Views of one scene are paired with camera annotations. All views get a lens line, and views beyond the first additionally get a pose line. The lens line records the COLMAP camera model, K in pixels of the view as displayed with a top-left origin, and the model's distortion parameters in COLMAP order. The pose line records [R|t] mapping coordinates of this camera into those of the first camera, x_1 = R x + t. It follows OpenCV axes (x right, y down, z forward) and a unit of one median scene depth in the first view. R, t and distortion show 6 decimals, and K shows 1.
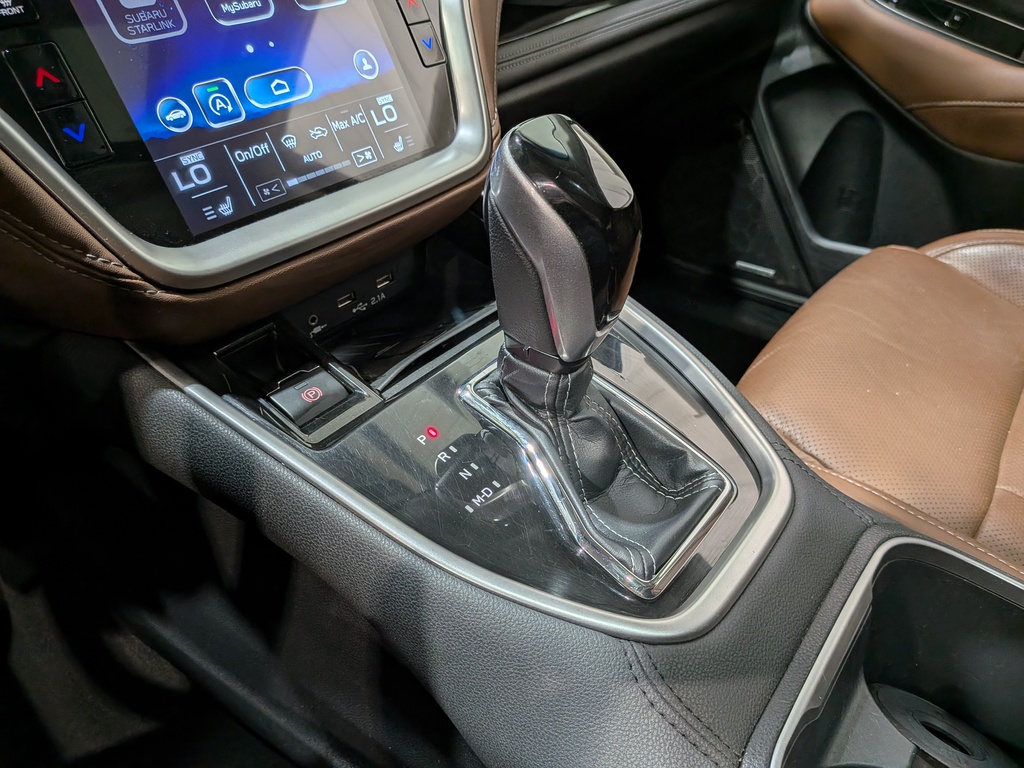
lens RADIAL K [[762.6, 0, 523.8], [0, 762.6, 393.6], [0, 0, 1]] dist [0.042941, -0.123280]
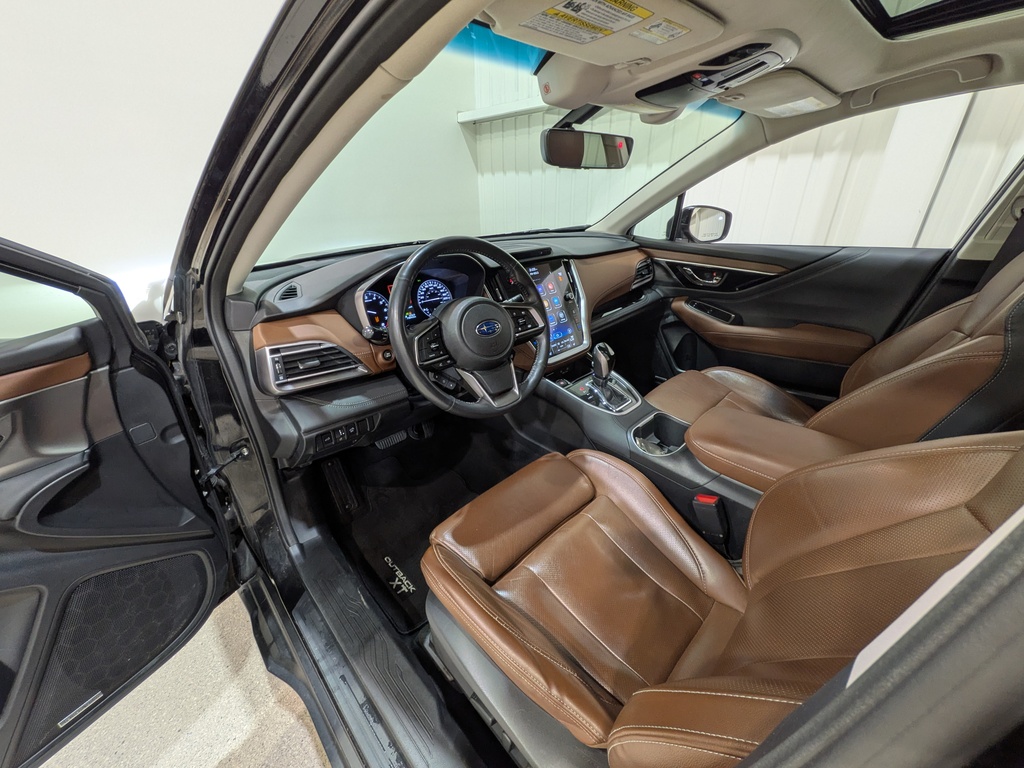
lens RADIAL K [[401.8, 0, 512.0], [0, 401.8, 384.0], [0, 0, 1]] dist [-0.000413, 0.000000]
pose [[0.987861, 0.040501, -0.149966, -0.186740], [-0.066980, 0.982113, -0.175978, 0.607451], [0.140156, 0.183887, 0.972904, -2.231303]]
